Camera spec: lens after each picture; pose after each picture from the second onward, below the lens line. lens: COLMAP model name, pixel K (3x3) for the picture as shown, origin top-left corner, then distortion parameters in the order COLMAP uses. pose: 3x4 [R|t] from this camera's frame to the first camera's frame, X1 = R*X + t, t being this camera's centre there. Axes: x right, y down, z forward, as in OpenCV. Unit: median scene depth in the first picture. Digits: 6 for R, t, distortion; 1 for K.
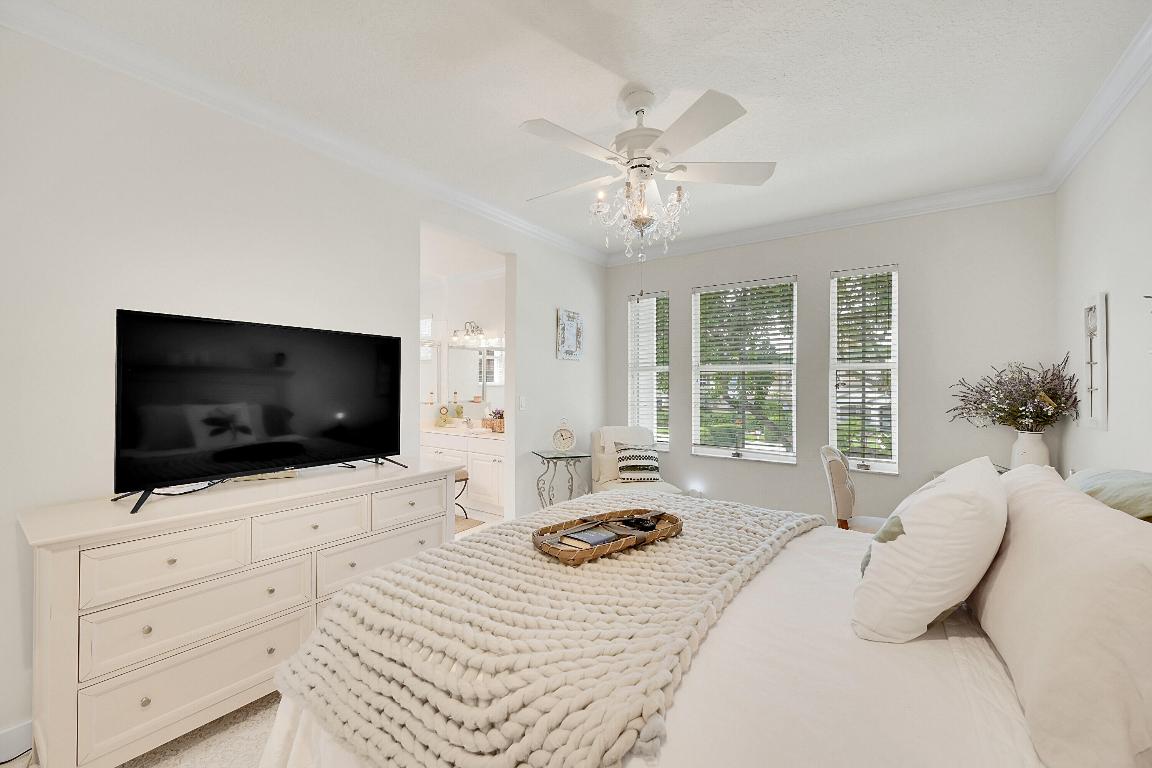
lens RADIAL K [[456.0, 0, 579.9], [0, 456.0, 382.8], [0, 0, 1]] dist [-0.002577, -0.000394]
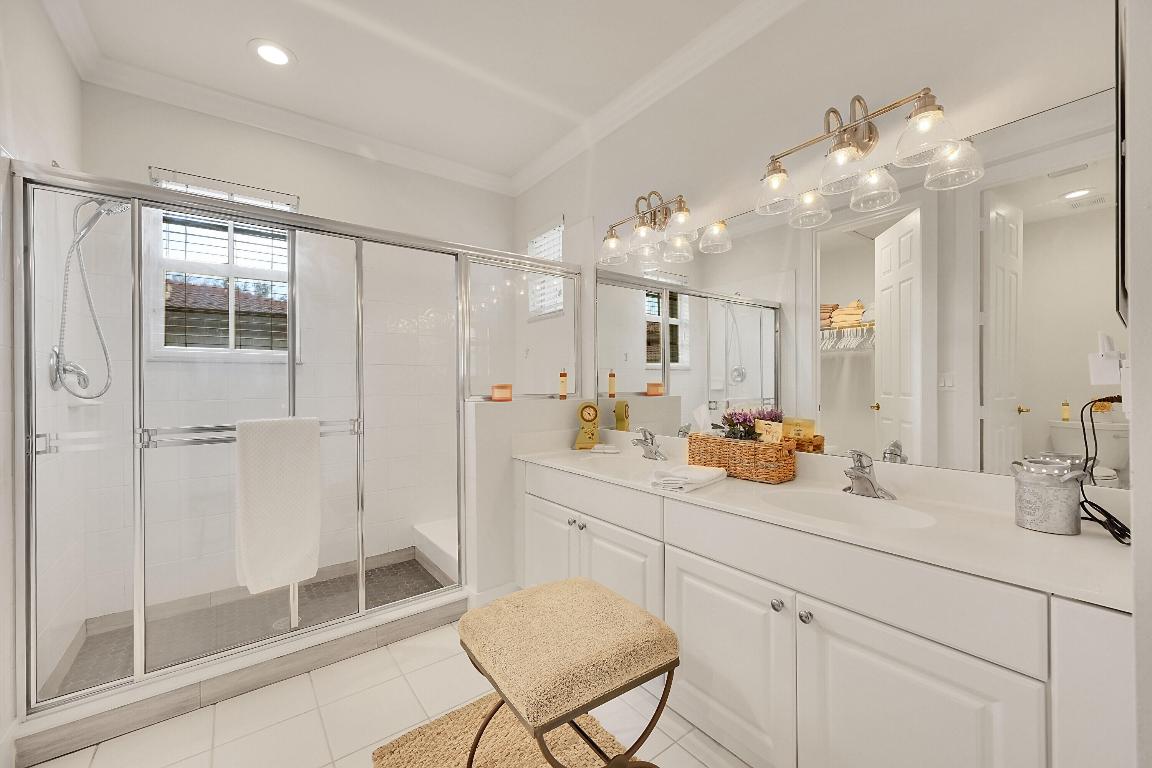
lens RADIAL K [[456.0, 0, 579.9], [0, 456.0, 382.8], [0, 0, 1]] dist [-0.002577, -0.000394]
pose [[0.953471, -0.008244, -0.301372, -0.169817], [0.008629, 0.999963, -0.000055, 0.031442], [0.301362, -0.002548, 0.953507, 0.564828]]
